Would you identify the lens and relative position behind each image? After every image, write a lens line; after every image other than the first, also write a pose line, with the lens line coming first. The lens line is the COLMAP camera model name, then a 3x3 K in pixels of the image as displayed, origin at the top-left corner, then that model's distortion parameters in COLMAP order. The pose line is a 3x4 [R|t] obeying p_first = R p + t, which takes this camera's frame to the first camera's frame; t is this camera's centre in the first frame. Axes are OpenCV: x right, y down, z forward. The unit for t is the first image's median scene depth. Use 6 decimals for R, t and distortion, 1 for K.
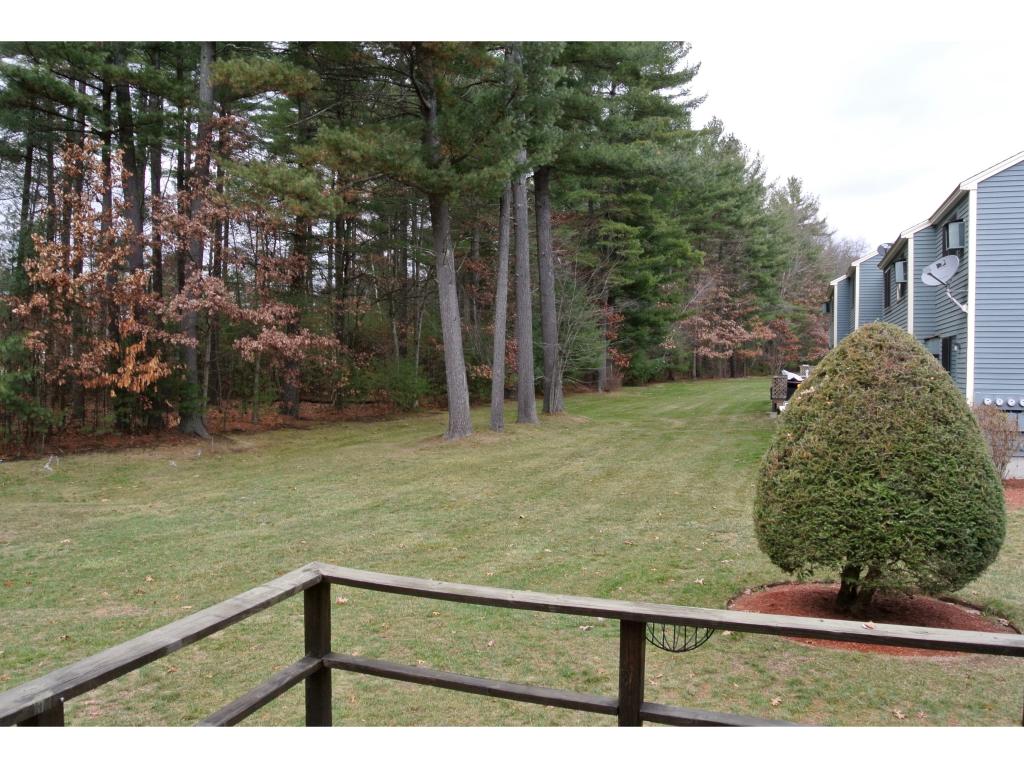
lens RADIAL K [[803.2, 0, 512.8], [0, 803.2, 383.6], [0, 0, 1]] dist [-0.087599, 0.038572]
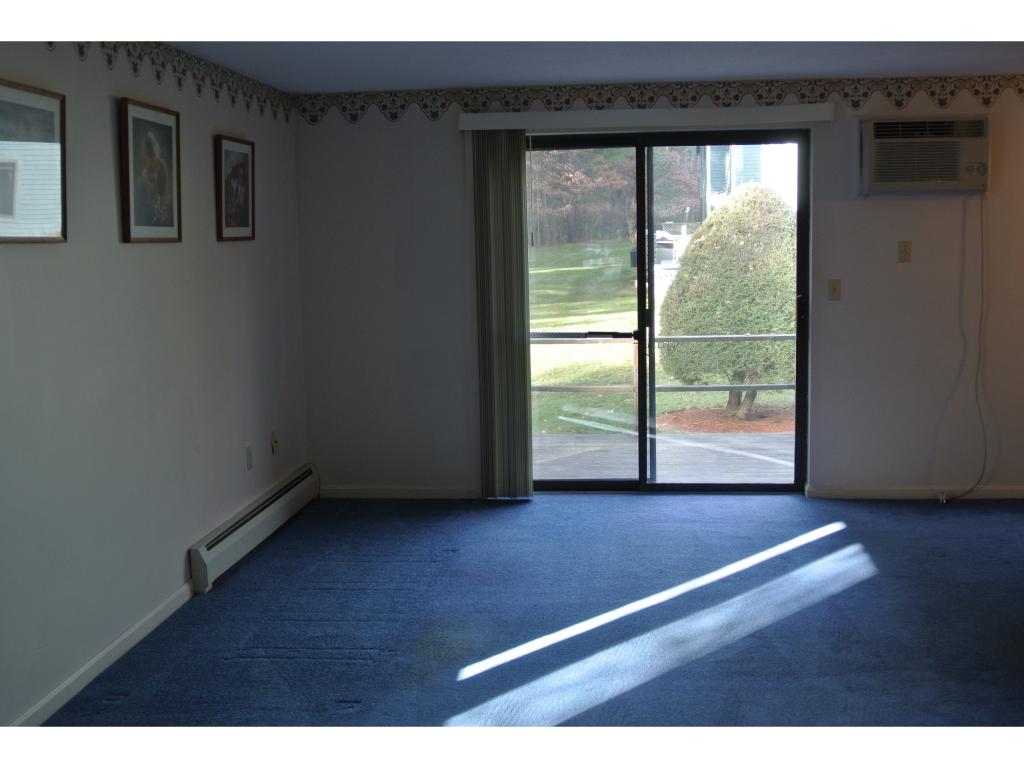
lens RADIAL K [[1254.3, 0, 510.9], [0, 1254.3, 390.7], [0, 0, 1]] dist [-0.050301, 0.000000]
pose [[0.971699, -0.060652, 0.228302, -0.145157], [0.037038, 0.993641, 0.106333, 0.009561], [-0.233299, -0.094867, 0.967766, -0.327377]]
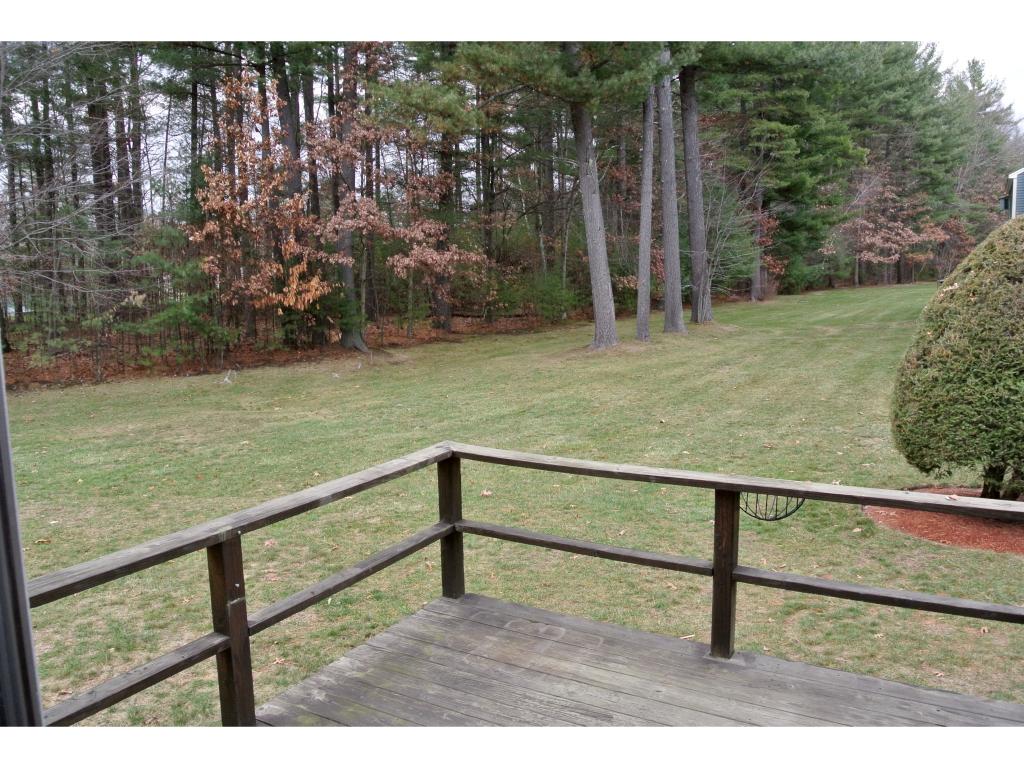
lens RADIAL K [[803.2, 0, 509.2], [0, 803.2, 384.2], [0, 0, 1]] dist [-0.087599, 0.038572]
pose [[0.981110, -0.004585, -0.193397, 0.011074], [0.025299, 0.994175, 0.104768, 0.004928], [0.191790, -0.107682, 0.975511, -0.016429]]
